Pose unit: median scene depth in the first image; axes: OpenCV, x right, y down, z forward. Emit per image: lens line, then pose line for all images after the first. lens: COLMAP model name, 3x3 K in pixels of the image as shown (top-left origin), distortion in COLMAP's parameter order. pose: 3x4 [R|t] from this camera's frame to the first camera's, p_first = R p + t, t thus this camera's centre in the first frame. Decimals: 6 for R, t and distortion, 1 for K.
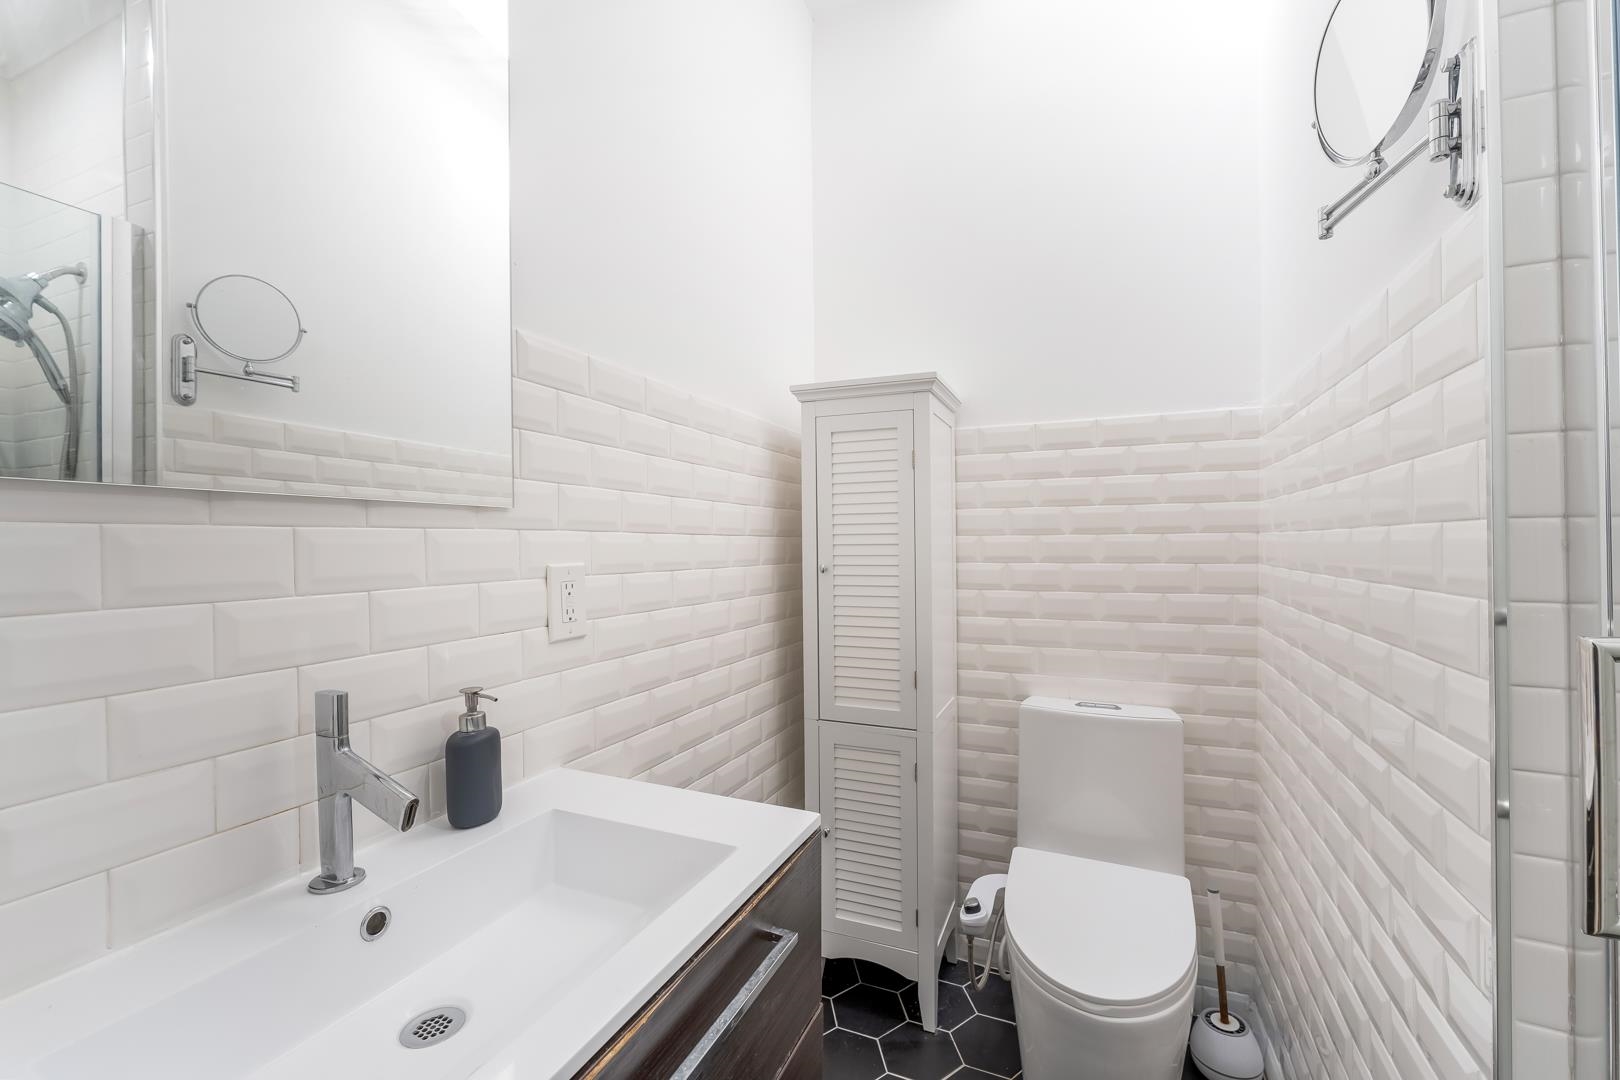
lens RADIAL K [[647.6, 0, 822.9], [0, 647.6, 533.5], [0, 0, 1]] dist [-0.004355, 0.000403]
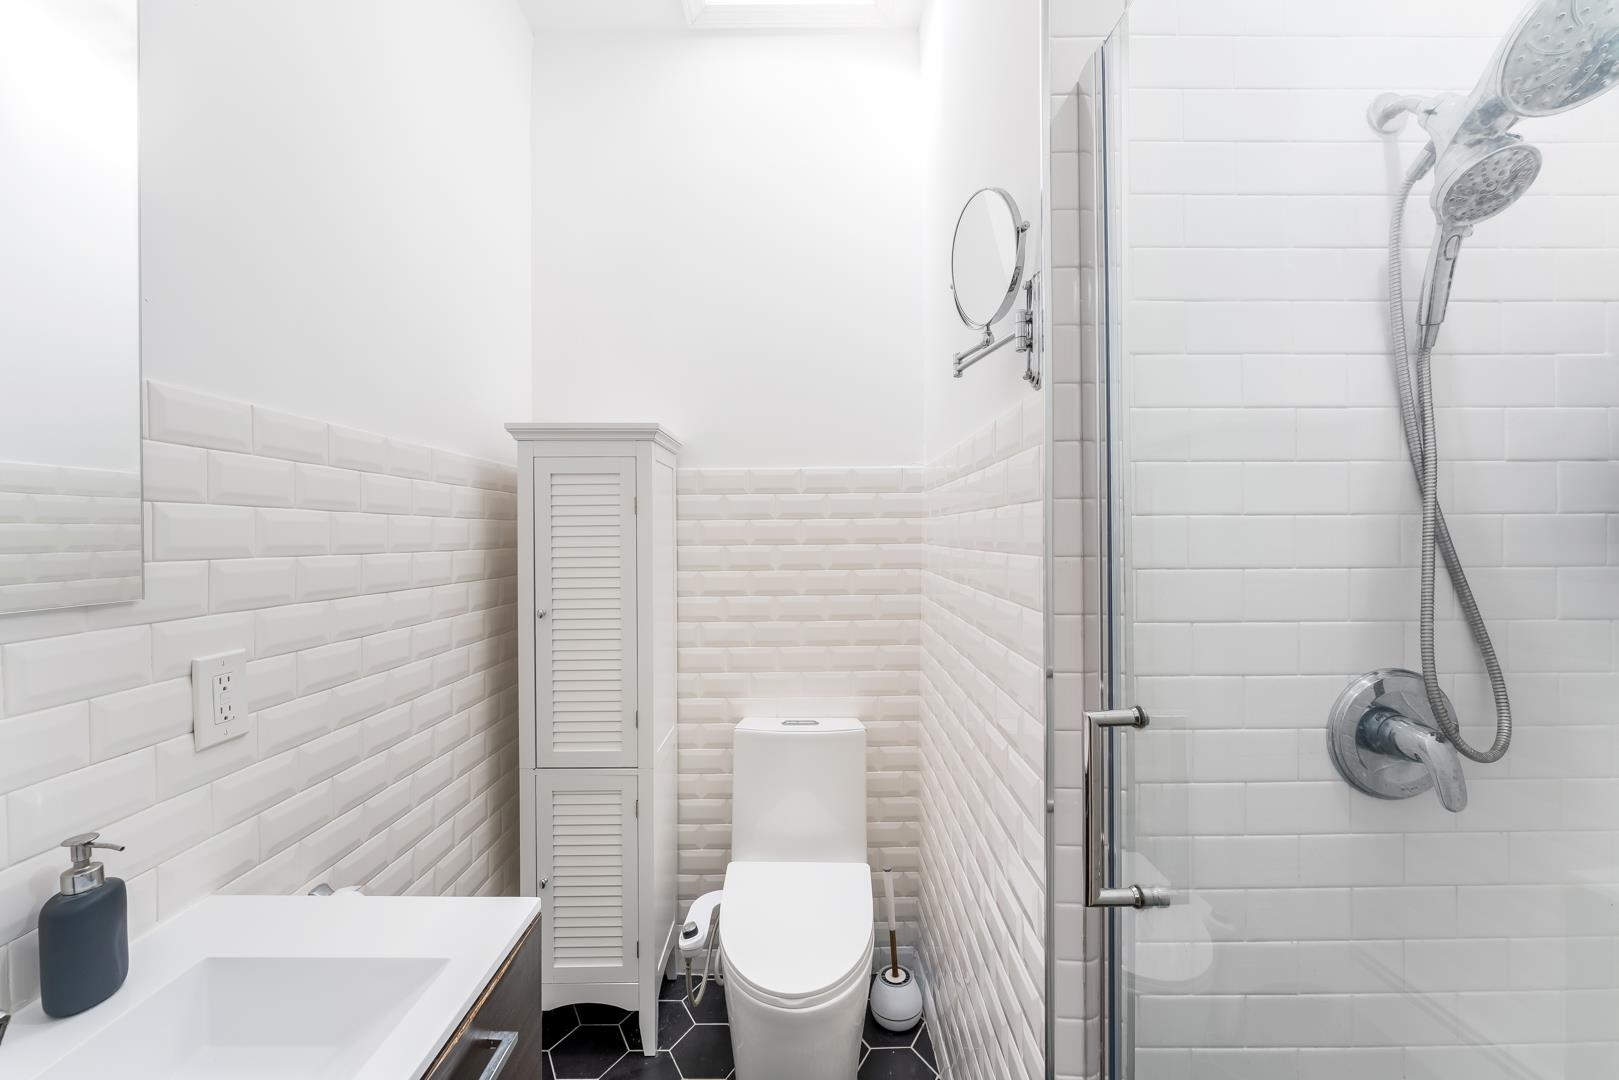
lens RADIAL K [[636.8, 0, 796.5], [0, 636.8, 532.2], [0, 0, 1]] dist [-0.003589, -0.000135]
pose [[0.926143, 0.003761, 0.377154, -0.005603], [-0.003734, 0.999993, -0.000802, -0.072633], [-0.377154, -0.000666, 0.926150, -0.038260]]
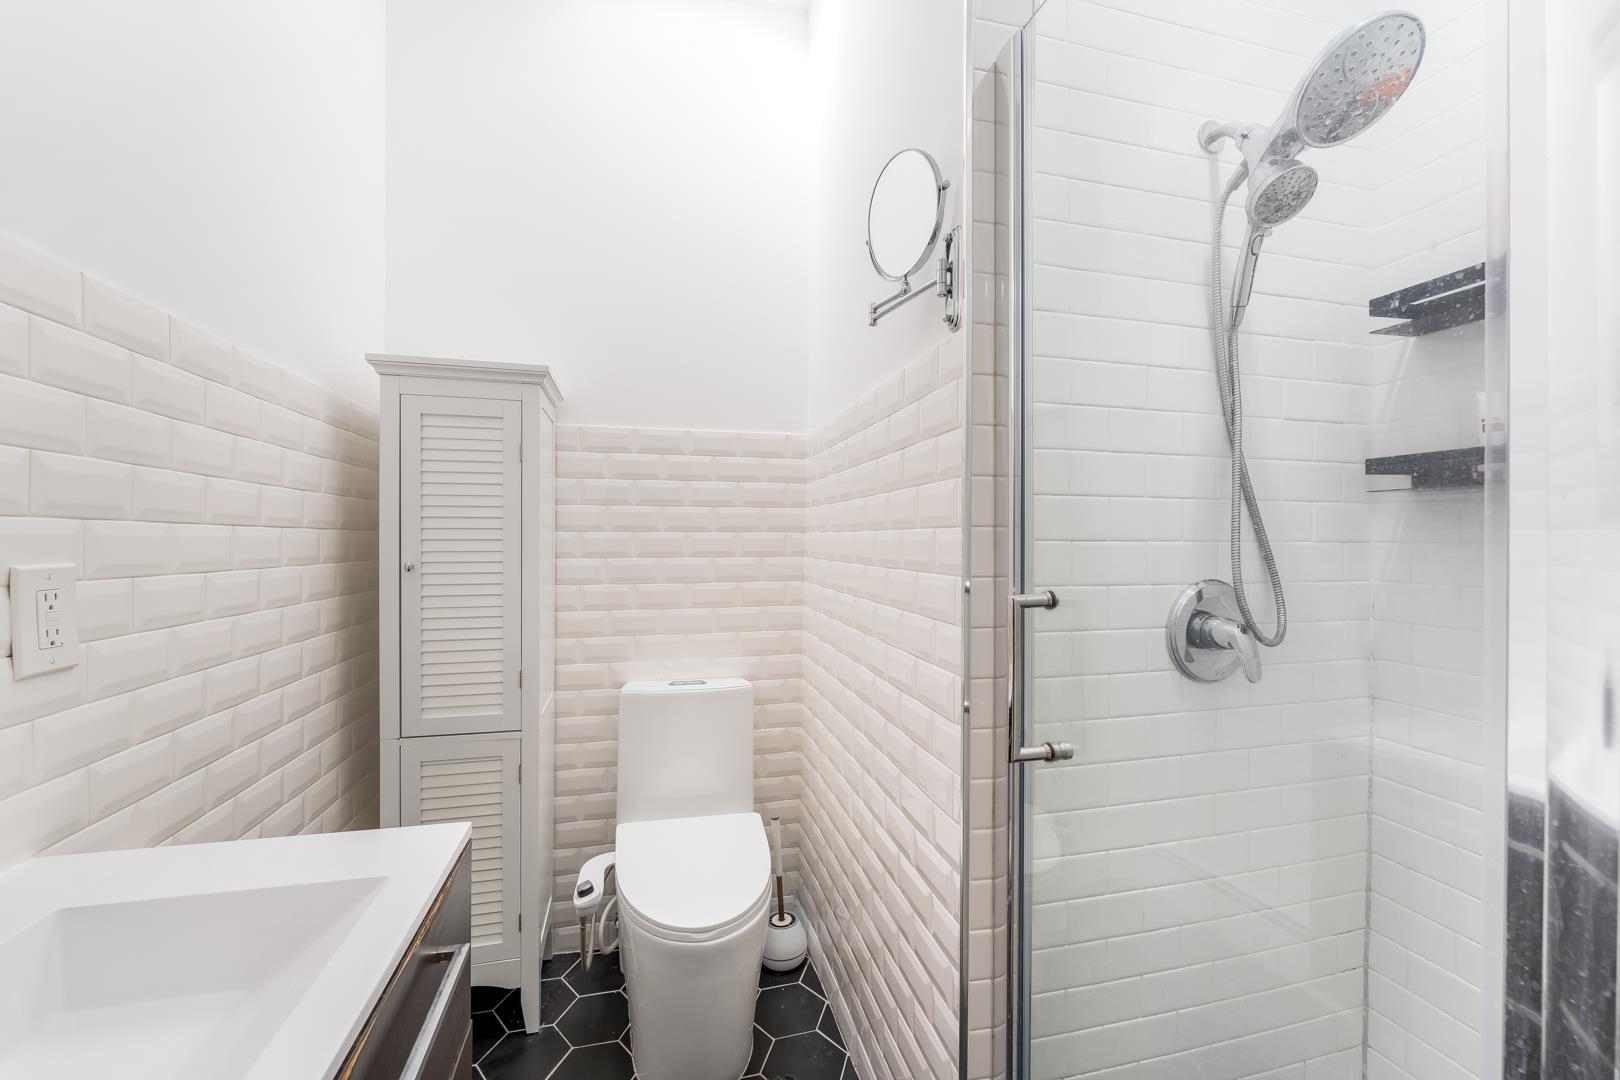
lens RADIAL K [[643.0, 0, 795.9], [0, 643.0, 532.6], [0, 0, 1]] dist [-0.000899, 0.000140]
pose [[0.808505, 0.013179, 0.588342, -0.093848], [-0.016127, 0.999870, -0.000235, -0.000615], [-0.588268, -0.009298, 0.808612, -0.022971]]
